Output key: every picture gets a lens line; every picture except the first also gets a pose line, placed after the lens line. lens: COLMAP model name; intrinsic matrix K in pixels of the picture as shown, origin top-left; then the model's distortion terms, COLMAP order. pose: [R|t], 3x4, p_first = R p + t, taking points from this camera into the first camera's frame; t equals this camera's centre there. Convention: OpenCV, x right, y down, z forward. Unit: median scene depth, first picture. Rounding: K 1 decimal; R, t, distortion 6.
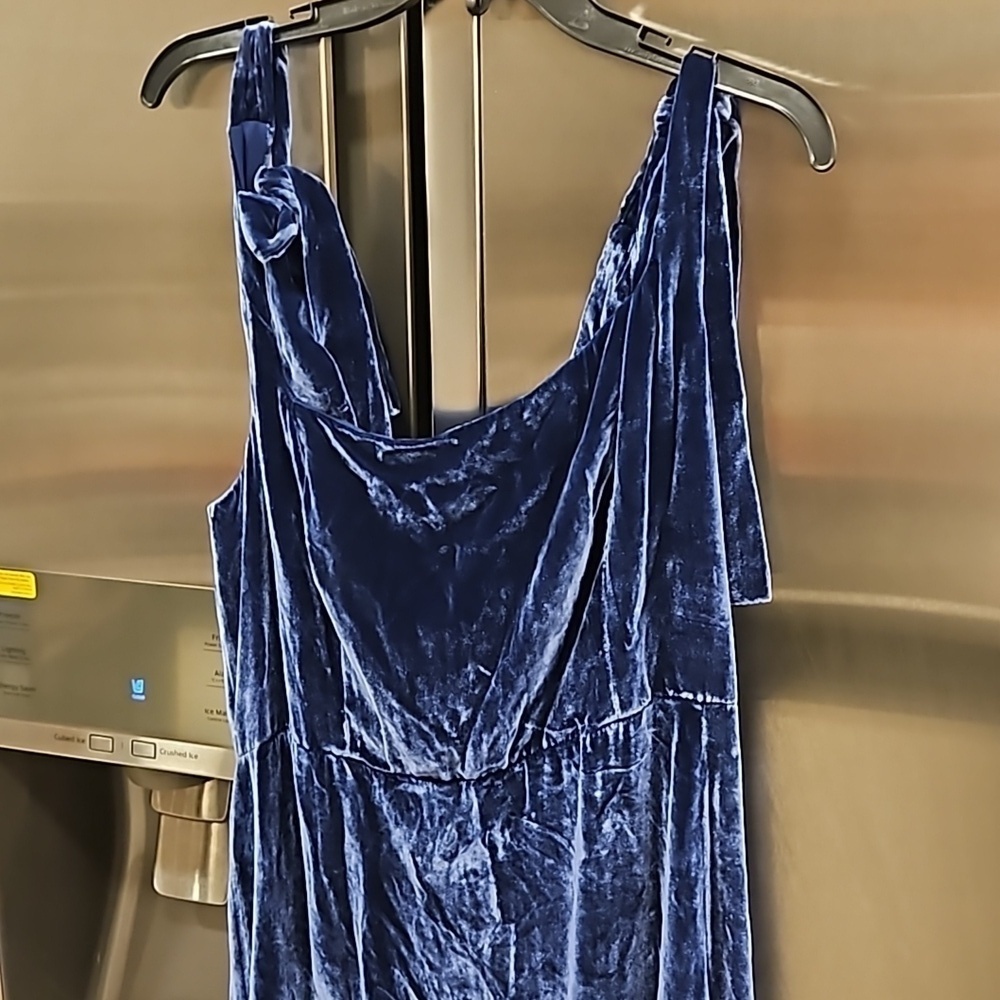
lens RADIAL K [[1460.6, 0, 500.0], [0, 1460.6, 500.0], [0, 0, 1]] dist [0.102409, -0.066728]
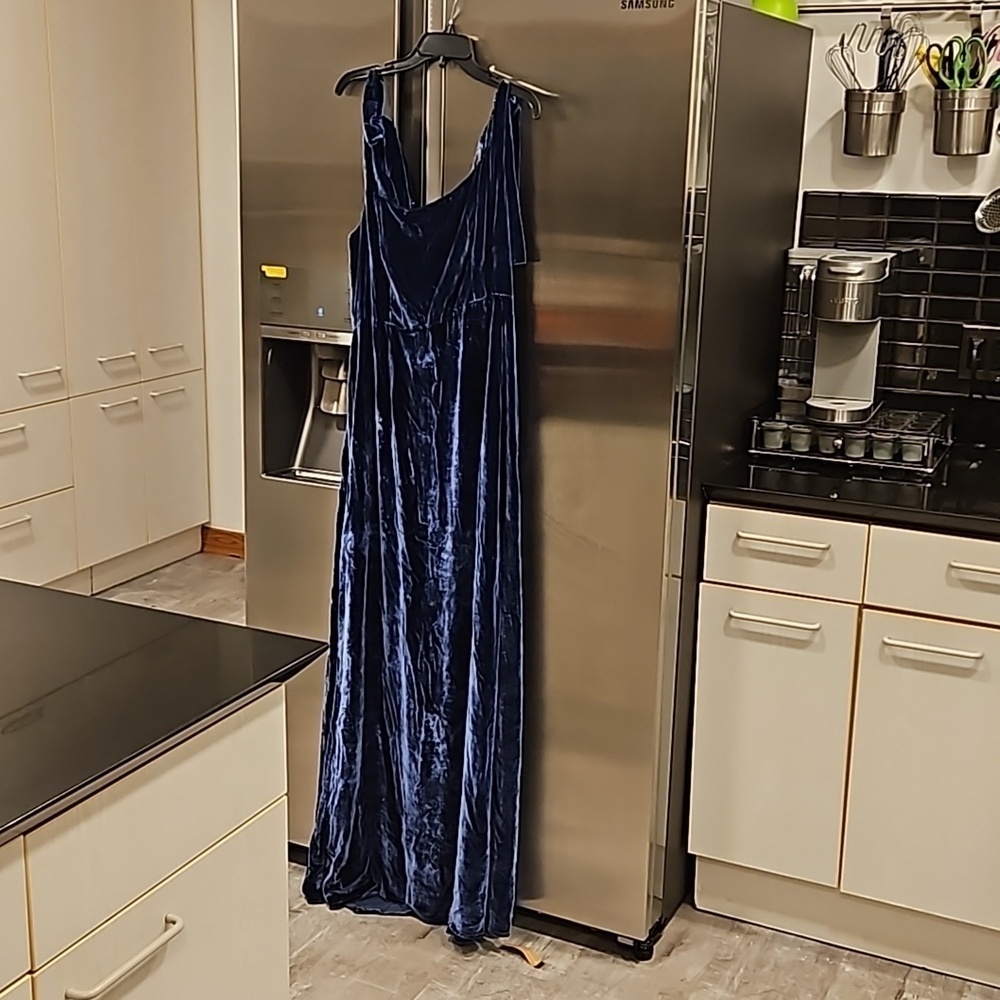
lens RADIAL K [[1439.6, 0, 499.2], [0, 1439.6, 520.8], [0, 0, 1]] dist [0.118884, -0.124135]
pose [[0.991118, 0.065479, -0.115745, 0.483508], [-0.067433, 0.997638, -0.013049, 0.609882], [0.114617, 0.020739, 0.993193, -1.868355]]
